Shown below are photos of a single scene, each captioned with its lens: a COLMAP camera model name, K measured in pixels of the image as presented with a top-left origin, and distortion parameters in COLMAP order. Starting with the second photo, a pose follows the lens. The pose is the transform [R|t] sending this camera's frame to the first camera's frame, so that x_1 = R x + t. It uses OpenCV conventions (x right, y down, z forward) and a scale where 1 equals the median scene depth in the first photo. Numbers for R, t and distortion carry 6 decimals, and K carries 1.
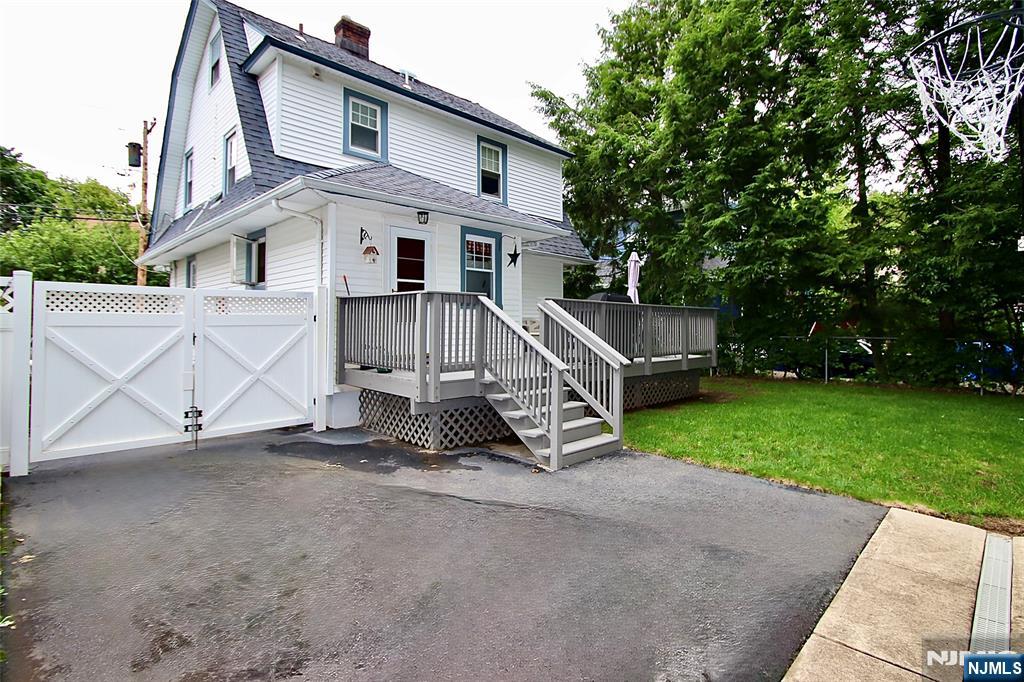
lens RADIAL K [[498.9, 0, 511.6], [0, 498.9, 332.6], [0, 0, 1]] dist [-0.000609, -0.000037]
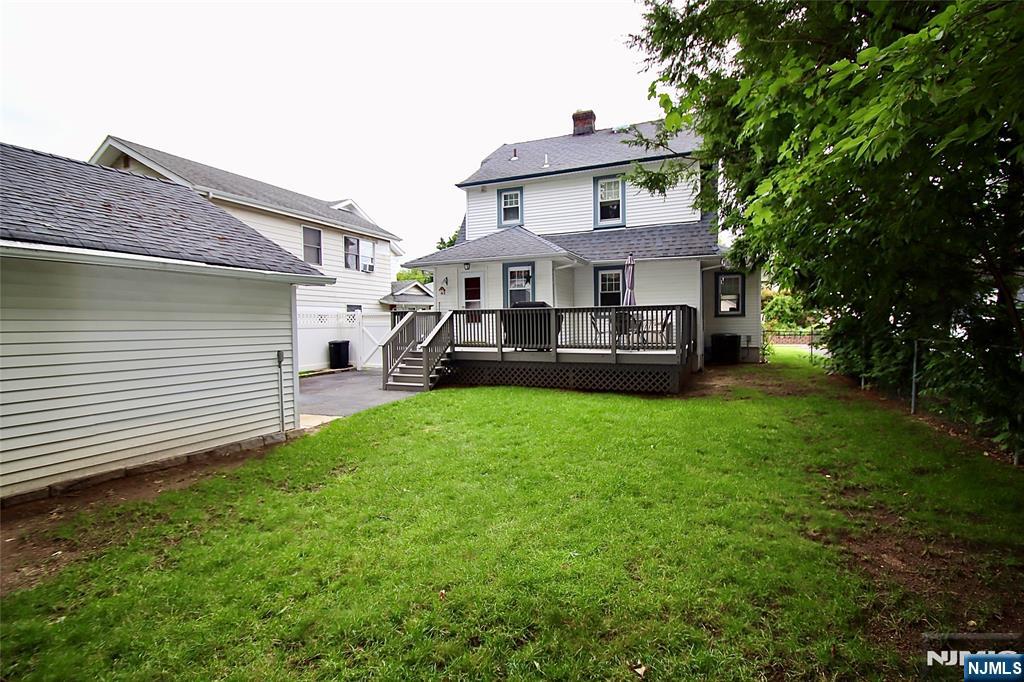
lens RADIAL K [[498.9, 0, 512.2], [0, 498.9, 340.0], [0, 0, 1]] dist [-0.000609, -0.000037]
pose [[0.372363, 0.020922, -0.927851, 1.307384], [-0.004370, 0.999774, 0.020790, 0.000996], [0.928077, -0.003687, 0.372370, 0.386752]]
